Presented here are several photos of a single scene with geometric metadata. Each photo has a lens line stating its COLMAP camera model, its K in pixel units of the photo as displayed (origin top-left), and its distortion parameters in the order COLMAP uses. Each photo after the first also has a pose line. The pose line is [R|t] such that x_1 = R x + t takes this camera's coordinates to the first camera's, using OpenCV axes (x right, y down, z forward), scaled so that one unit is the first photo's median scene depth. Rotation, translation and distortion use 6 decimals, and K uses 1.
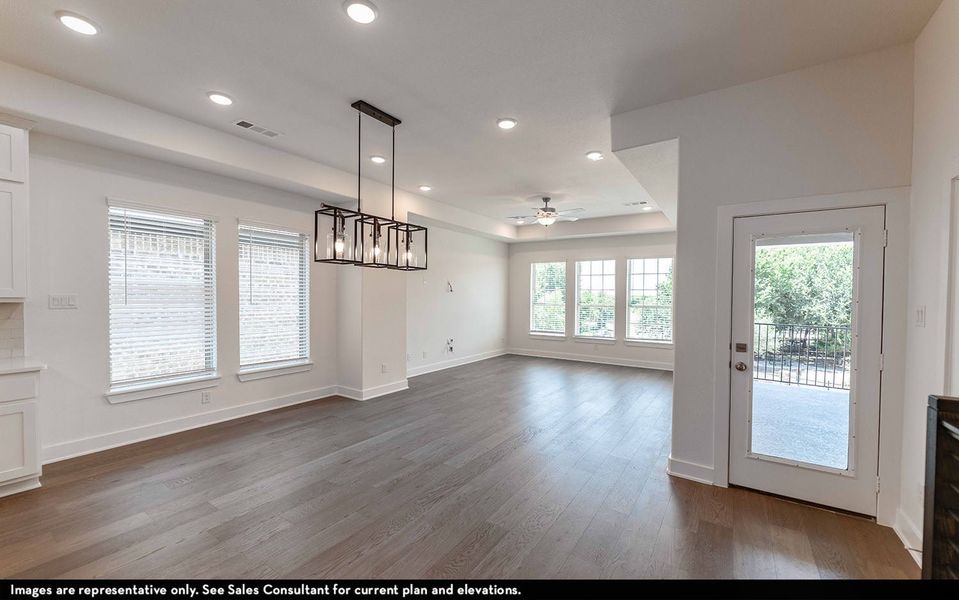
lens RADIAL K [[384.2, 0, 478.2], [0, 384.2, 302.4], [0, 0, 1]] dist [-0.000069, -0.000355]
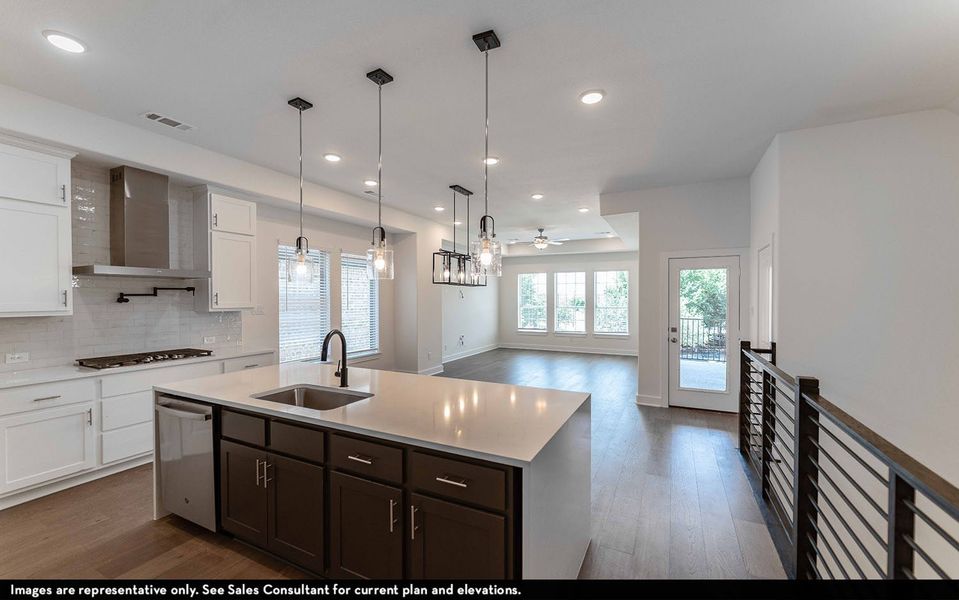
lens RADIAL K [[384.2, 0, 478.2], [0, 384.2, 302.4], [0, 0, 1]] dist [-0.000069, -0.000355]
pose [[0.992555, -0.012250, 0.121182, -0.214427], [0.013243, 0.999885, -0.007390, -0.004117], [-0.121078, 0.008940, 0.992603, -0.327944]]
